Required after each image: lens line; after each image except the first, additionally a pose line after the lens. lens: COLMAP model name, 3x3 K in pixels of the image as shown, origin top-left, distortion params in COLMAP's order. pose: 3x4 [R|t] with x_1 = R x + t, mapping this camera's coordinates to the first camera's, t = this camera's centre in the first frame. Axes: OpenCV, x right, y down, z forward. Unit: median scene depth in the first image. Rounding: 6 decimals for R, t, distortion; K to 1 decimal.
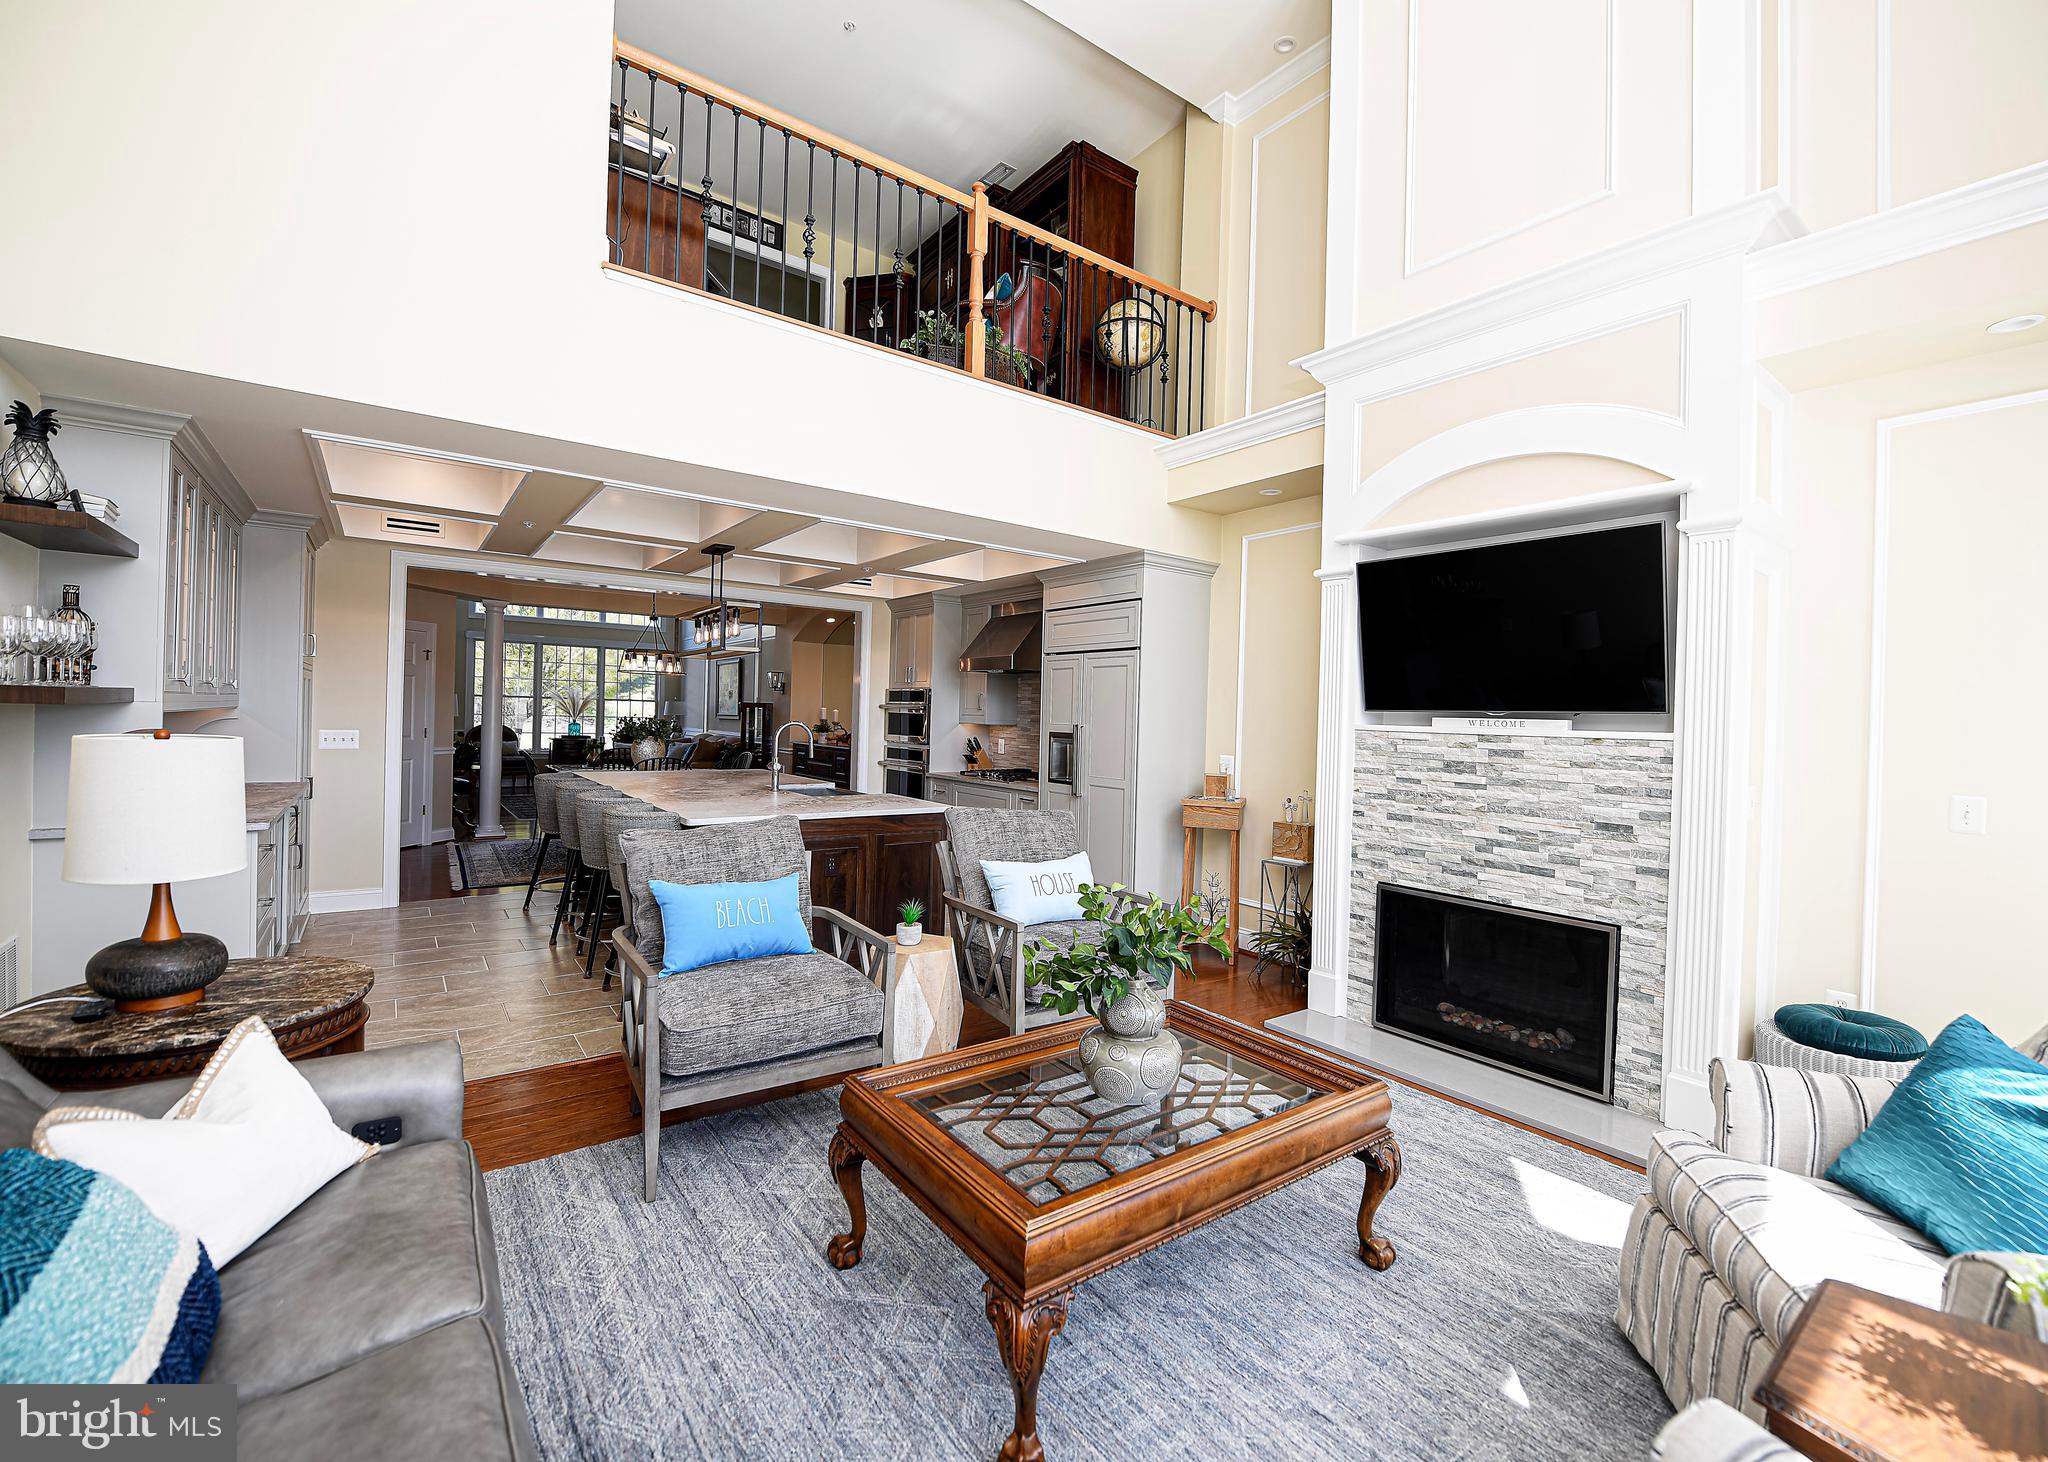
lens RADIAL K [[861.2, 0, 1031.3], [0, 861.2, 720.0], [0, 0, 1]] dist [-0.017840, -0.000845]
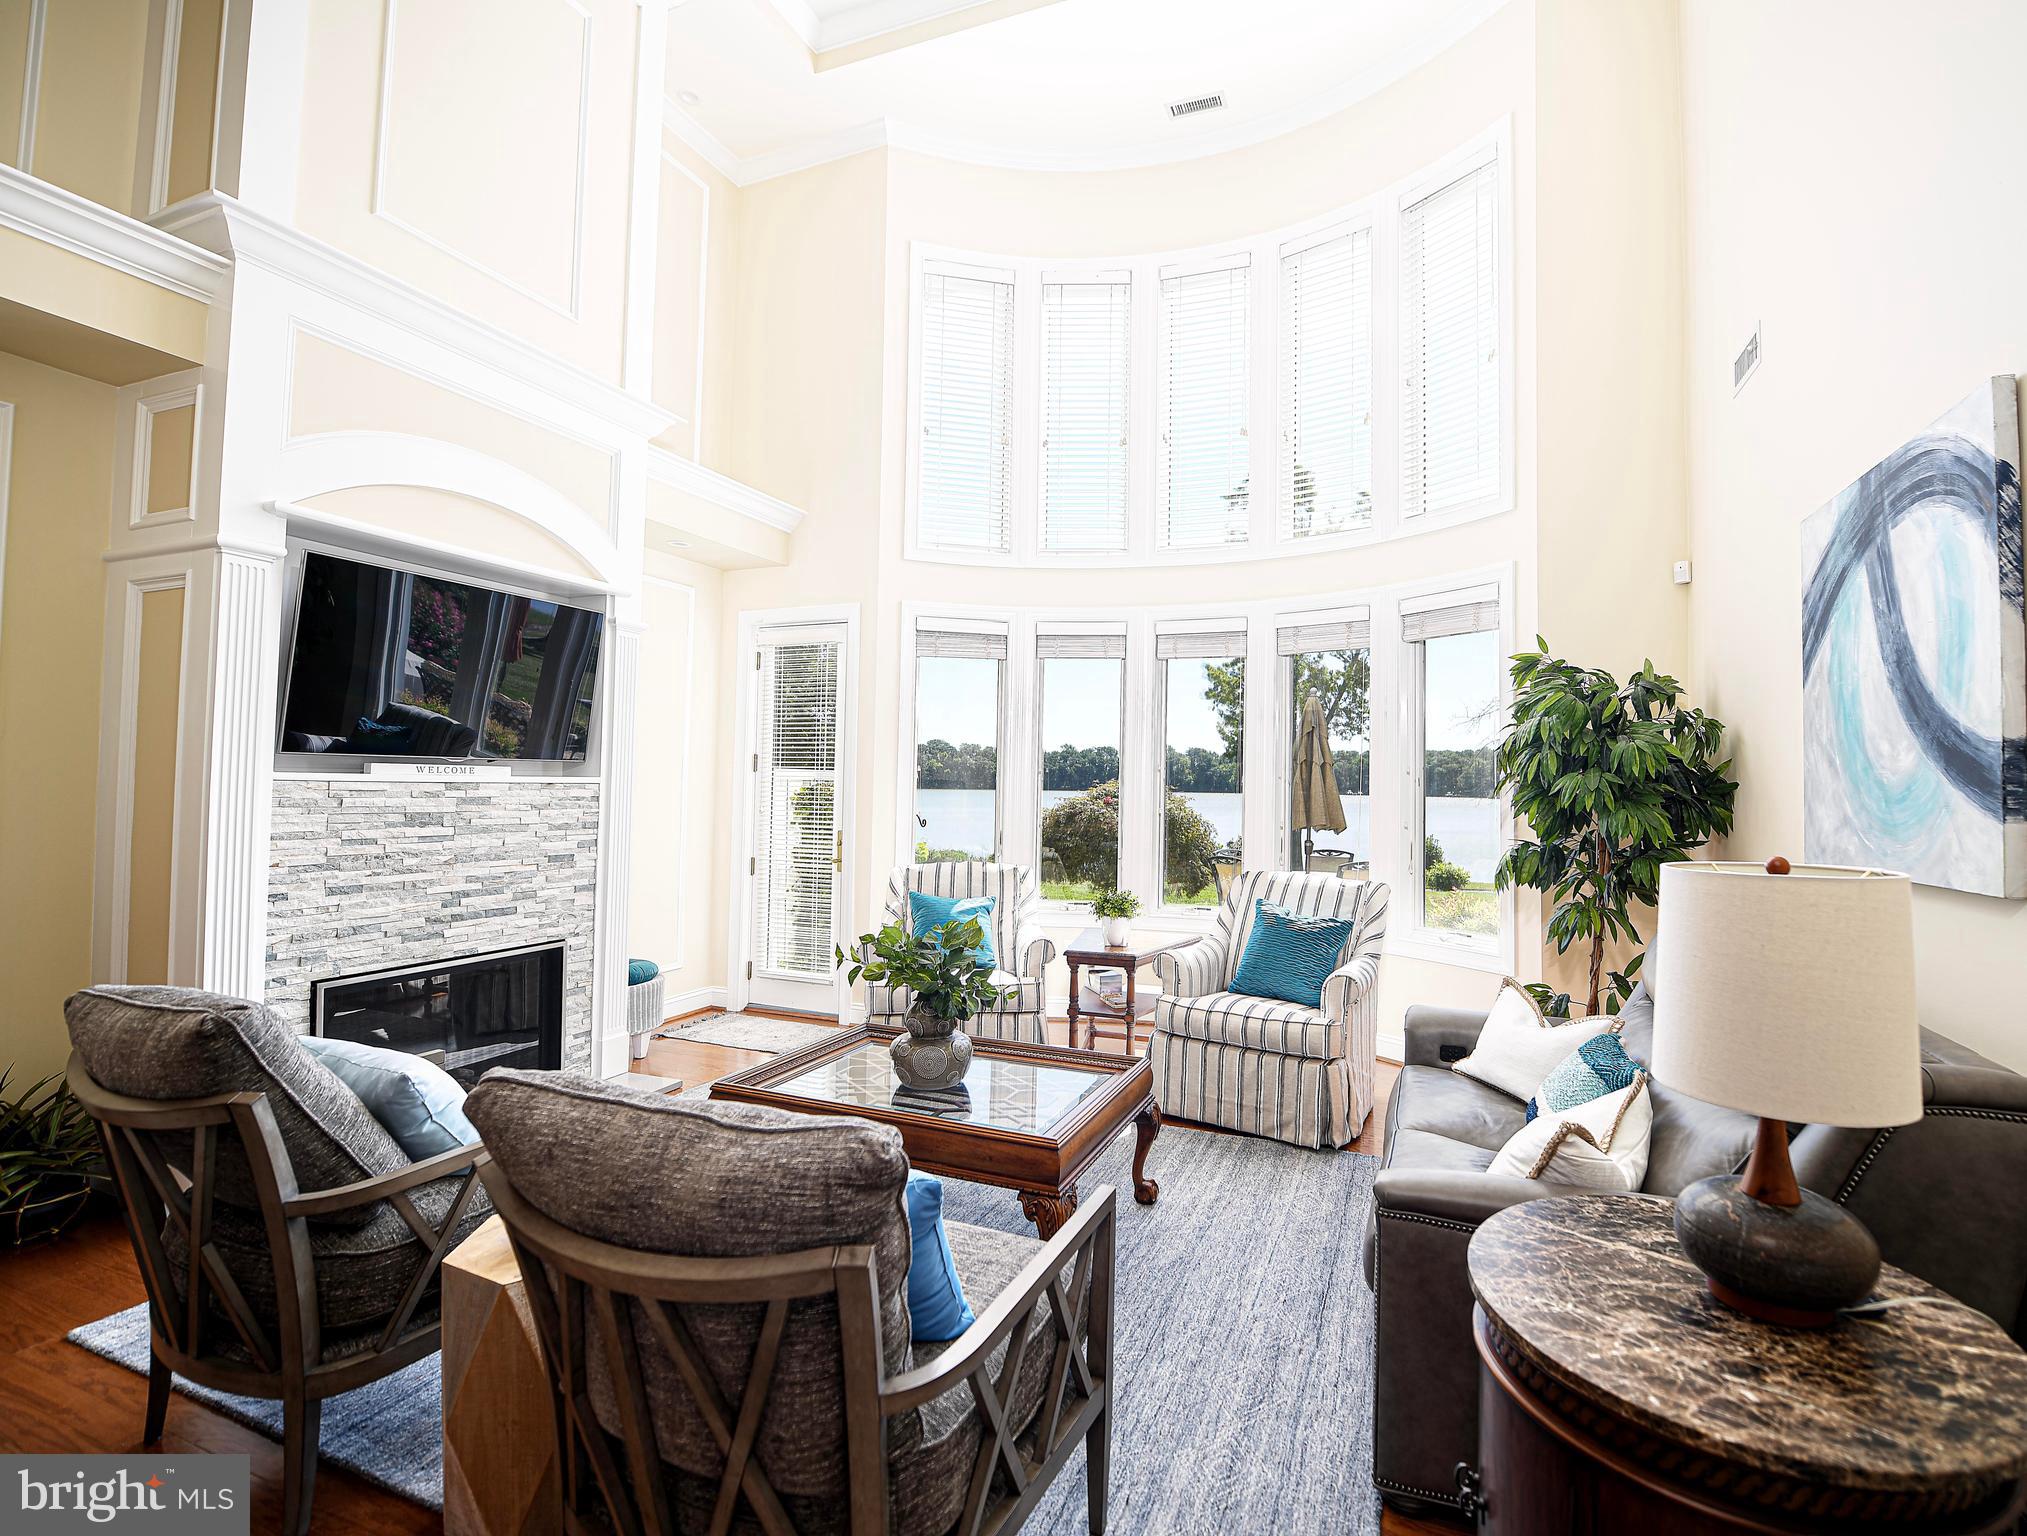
lens RADIAL K [[925.0, 0, 1102.3], [0, 925.0, 752.9], [0, 0, 1]] dist [-0.013610, -0.001188]
pose [[-0.545128, -0.006987, 0.838324, -0.634646], [-0.025849, 0.999630, -0.008478, -0.022469], [-0.837954, -0.026292, -0.545107, 0.854739]]
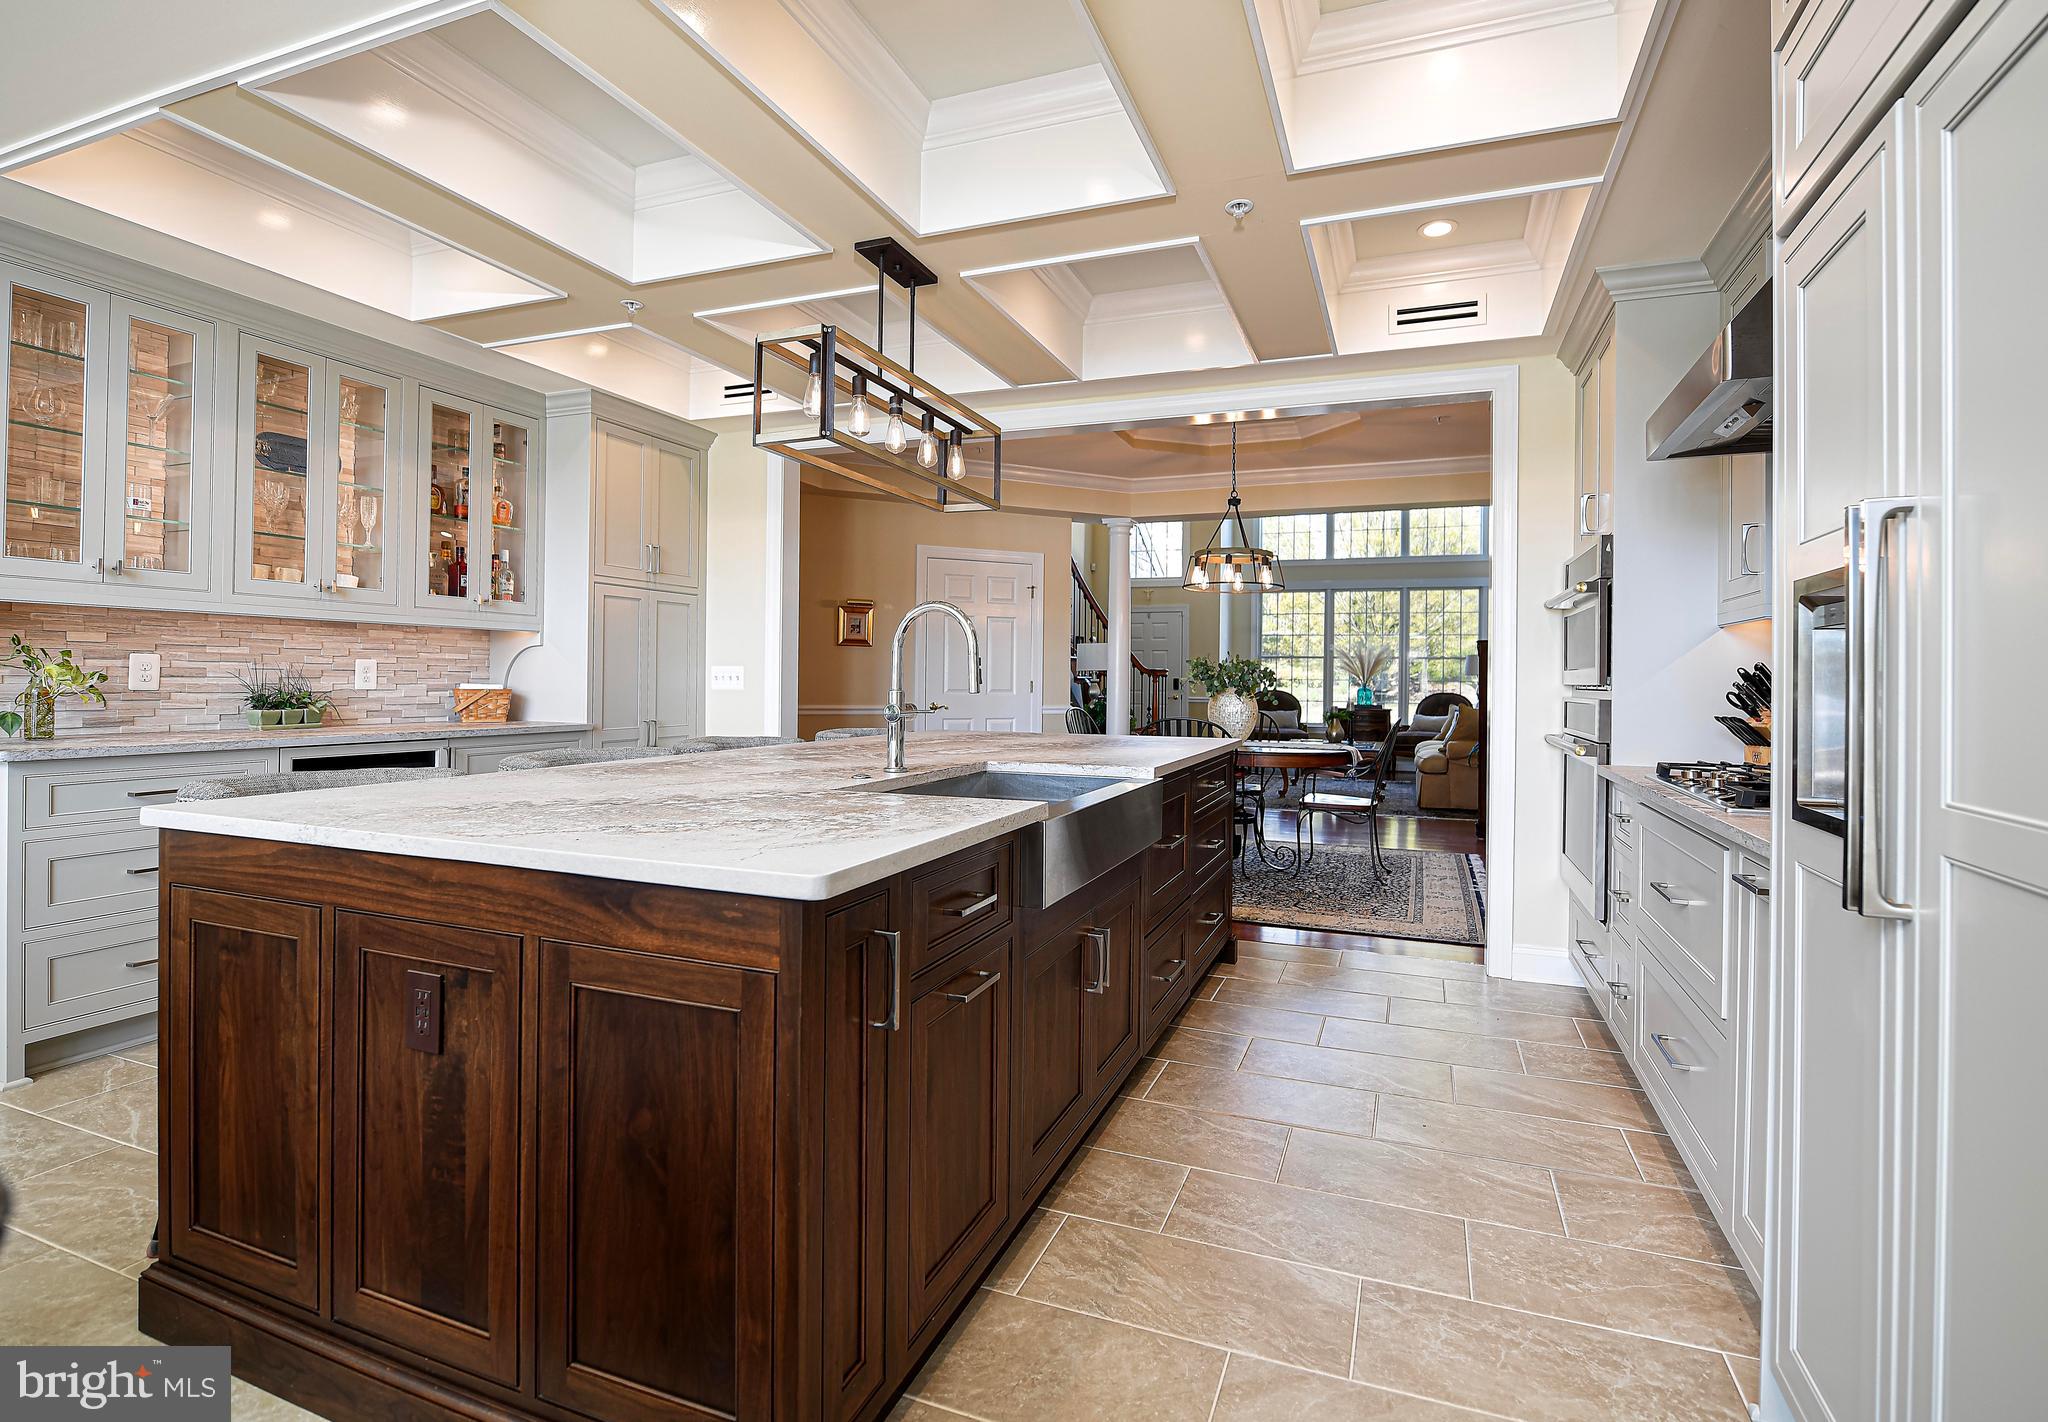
lens RADIAL K [[957.9, 0, 1047.0], [0, 957.9, 679.0], [0, 0, 1]] dist [-0.009021, -0.002120]
pose [[0.535760, -0.020394, -0.844124, 0.178187], [-0.001656, 0.999681, -0.025203, 0.065794], [0.844369, 0.014901, 0.535555, 1.086041]]
